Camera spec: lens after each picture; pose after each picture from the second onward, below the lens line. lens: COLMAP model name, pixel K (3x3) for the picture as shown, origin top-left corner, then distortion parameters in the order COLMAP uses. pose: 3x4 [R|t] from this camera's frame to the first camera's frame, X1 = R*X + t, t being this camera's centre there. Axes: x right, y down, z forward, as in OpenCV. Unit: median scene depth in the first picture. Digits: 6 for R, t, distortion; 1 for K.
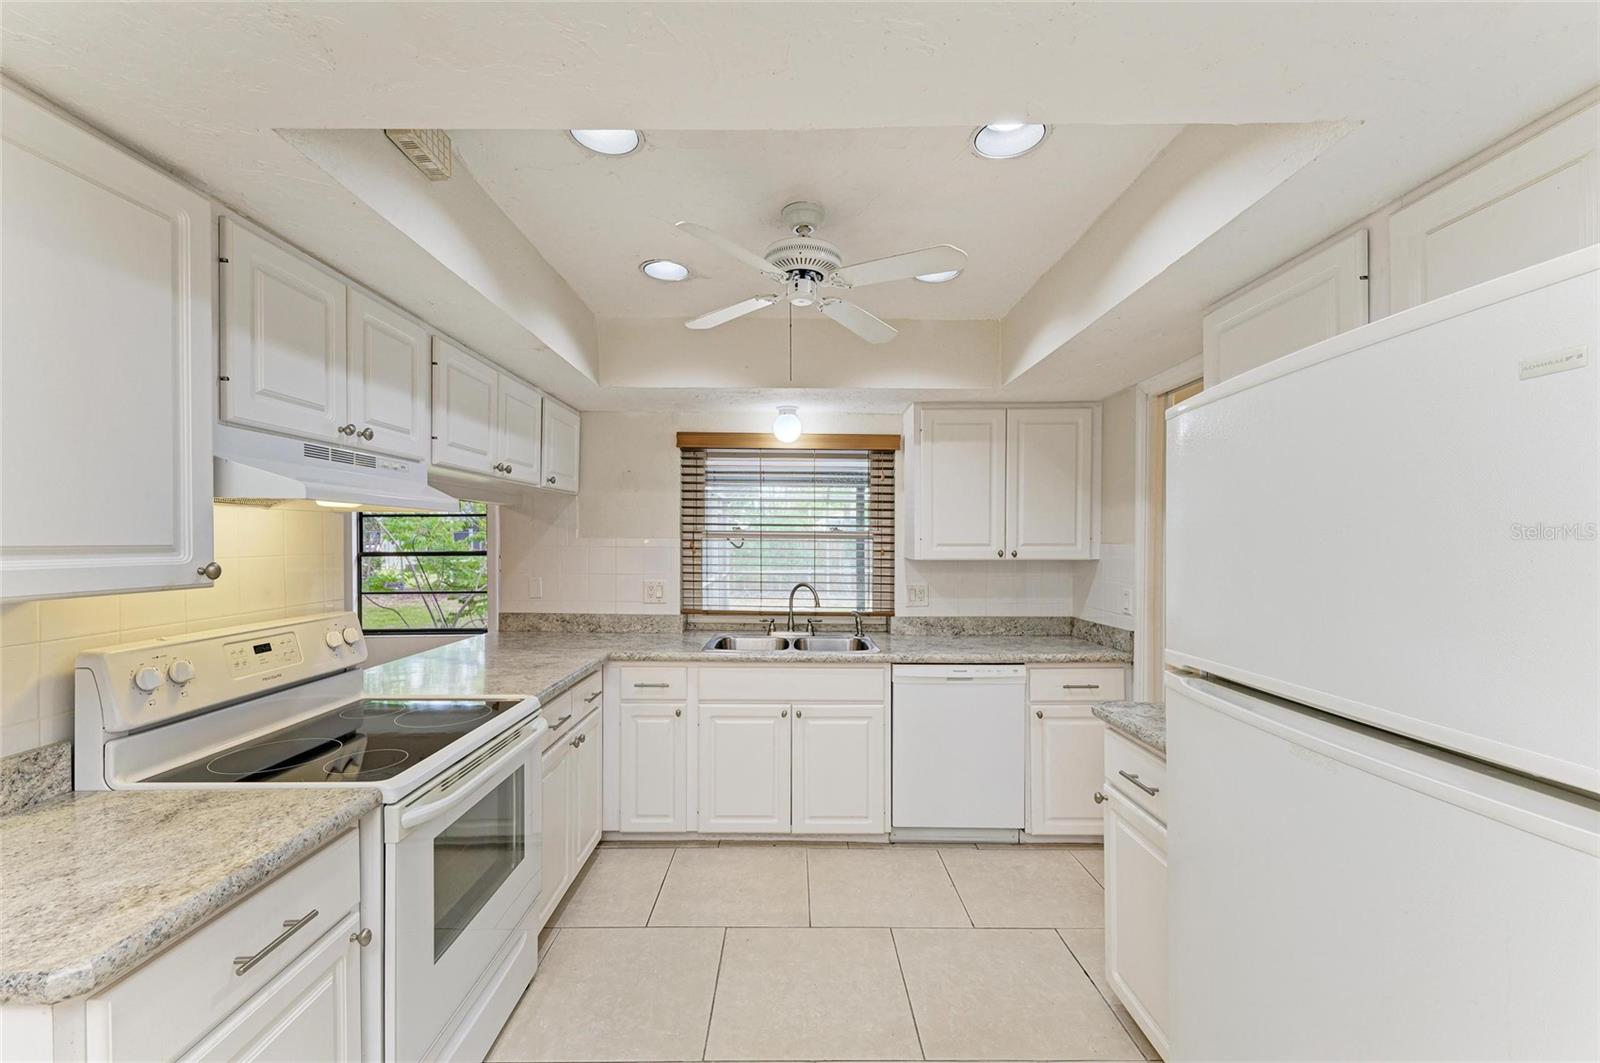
lens RADIAL K [[625.7, 0, 796.9], [0, 625.7, 549.4], [0, 0, 1]] dist [0.021759, -0.006664]
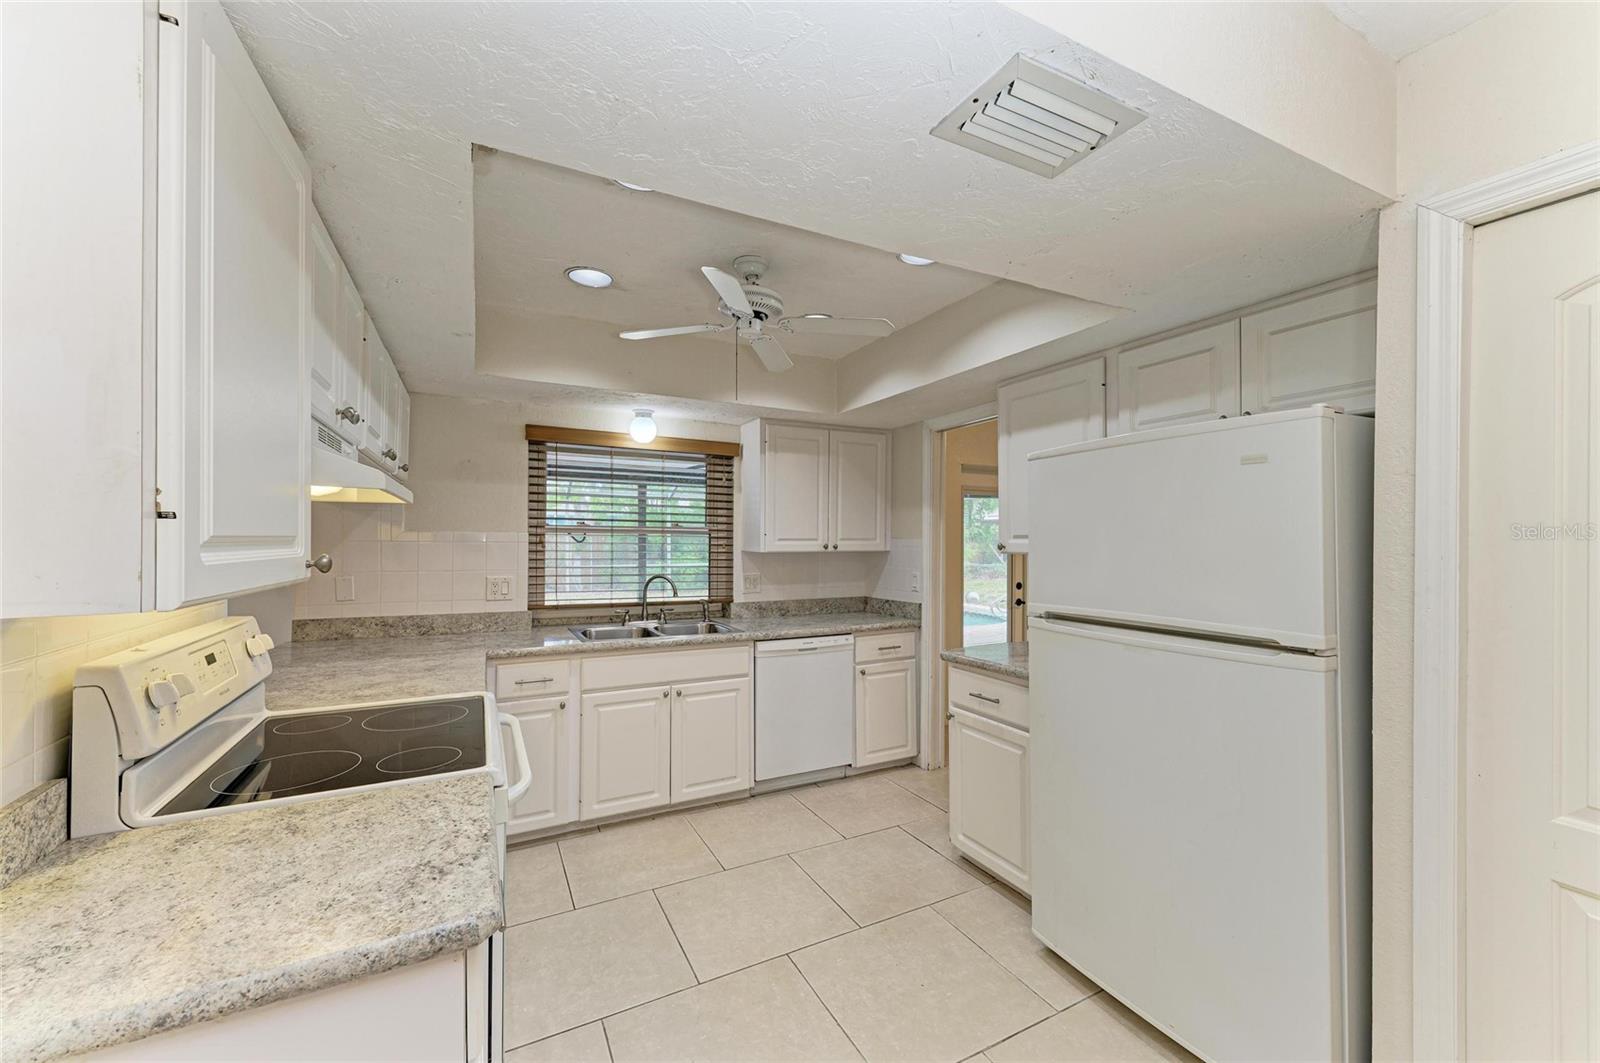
lens RADIAL K [[616.5, 0, 797.6], [0, 616.5, 539.4], [0, 0, 1]] dist [0.019343, -0.006434]
pose [[0.890841, 0.000839, 0.454315, -0.271676], [0.003586, 0.999954, -0.008879, 0.003070], [-0.454302, 0.009539, 0.890797, -0.055121]]
